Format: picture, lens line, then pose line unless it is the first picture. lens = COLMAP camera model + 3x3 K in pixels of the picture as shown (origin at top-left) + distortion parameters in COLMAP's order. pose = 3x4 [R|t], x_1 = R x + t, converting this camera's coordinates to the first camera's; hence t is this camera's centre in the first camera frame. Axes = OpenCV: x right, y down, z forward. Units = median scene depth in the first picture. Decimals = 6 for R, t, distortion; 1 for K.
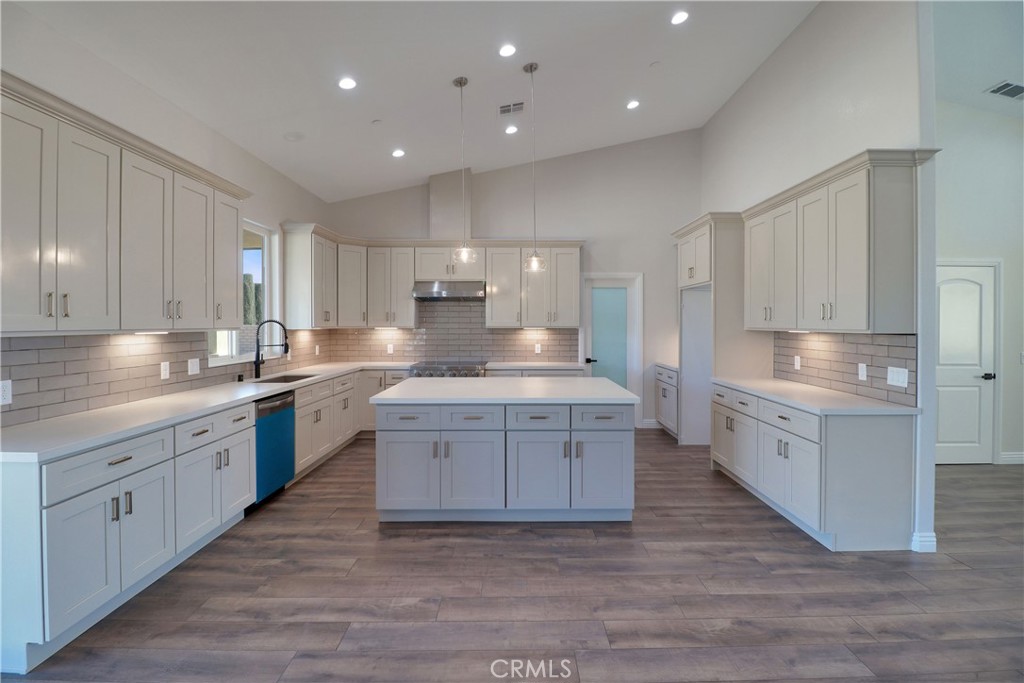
lens RADIAL K [[480.8, 0, 520.6], [0, 480.8, 322.9], [0, 0, 1]] dist [0.002497, -0.014097]
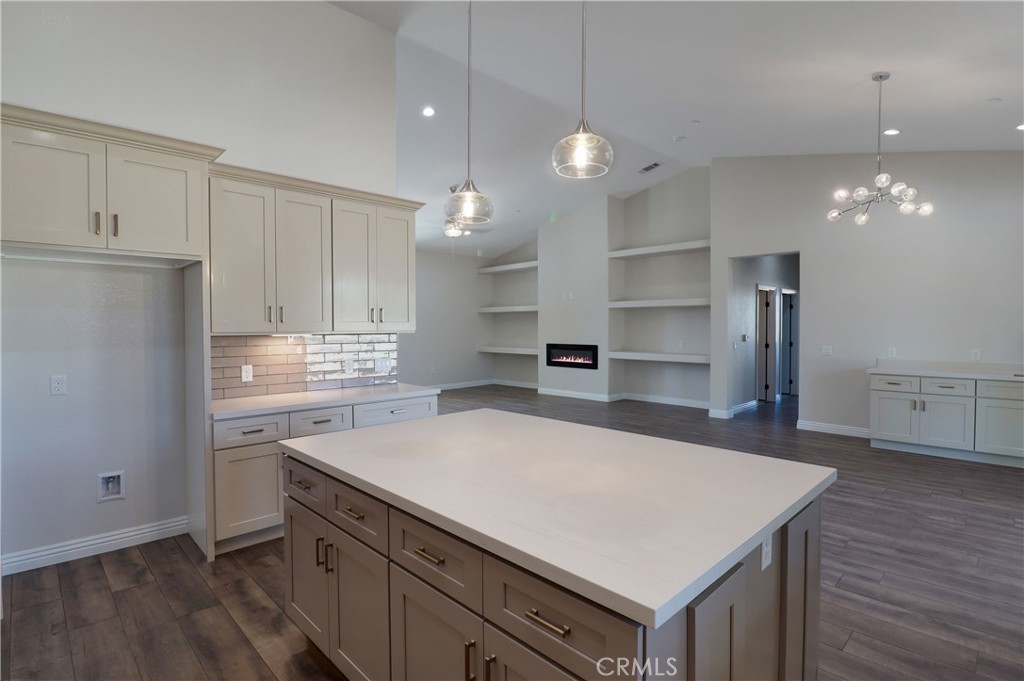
lens RADIAL K [[505.5, 0, 508.5], [0, 505.5, 336.1], [0, 0, 1]] dist [-0.002646, -0.009832]
pose [[-0.691178, -0.013849, 0.722552, -0.451303], [0.001895, 0.999778, 0.020976, 0.001899], [-0.722682, 0.015868, -0.690998, 1.595232]]
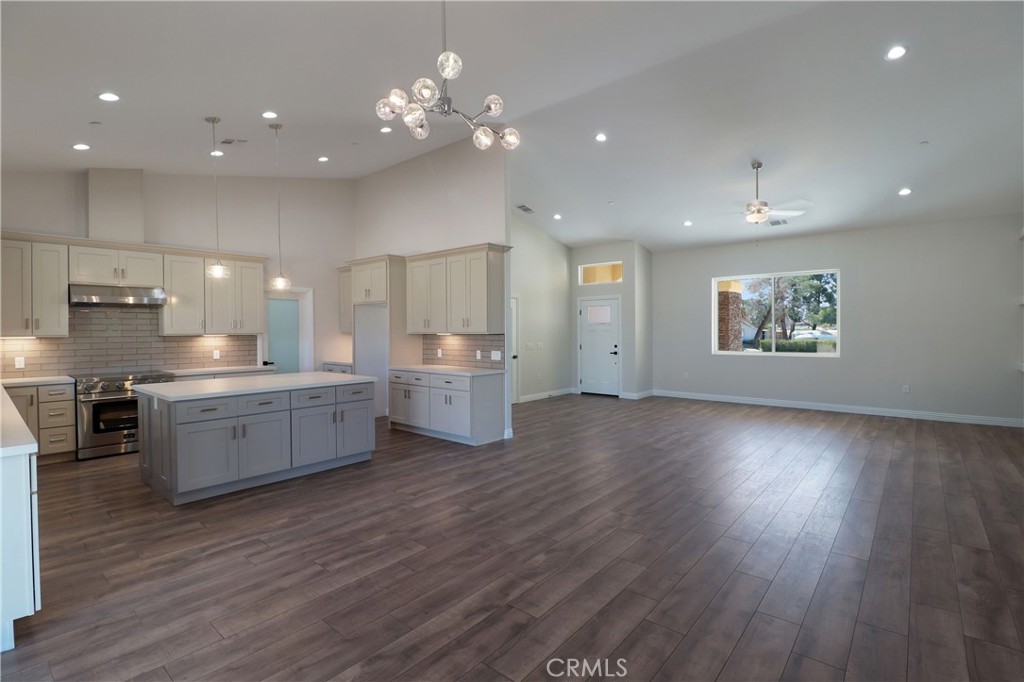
lens RADIAL K [[480.8, 0, 520.6], [0, 480.8, 322.4], [0, 0, 1]] dist [0.002497, -0.014097]
pose [[0.649629, 0.006017, 0.760228, -0.629554], [0.005424, 0.999907, -0.012548, -0.000352], [-0.760232, 0.012275, 0.649536, -0.362376]]
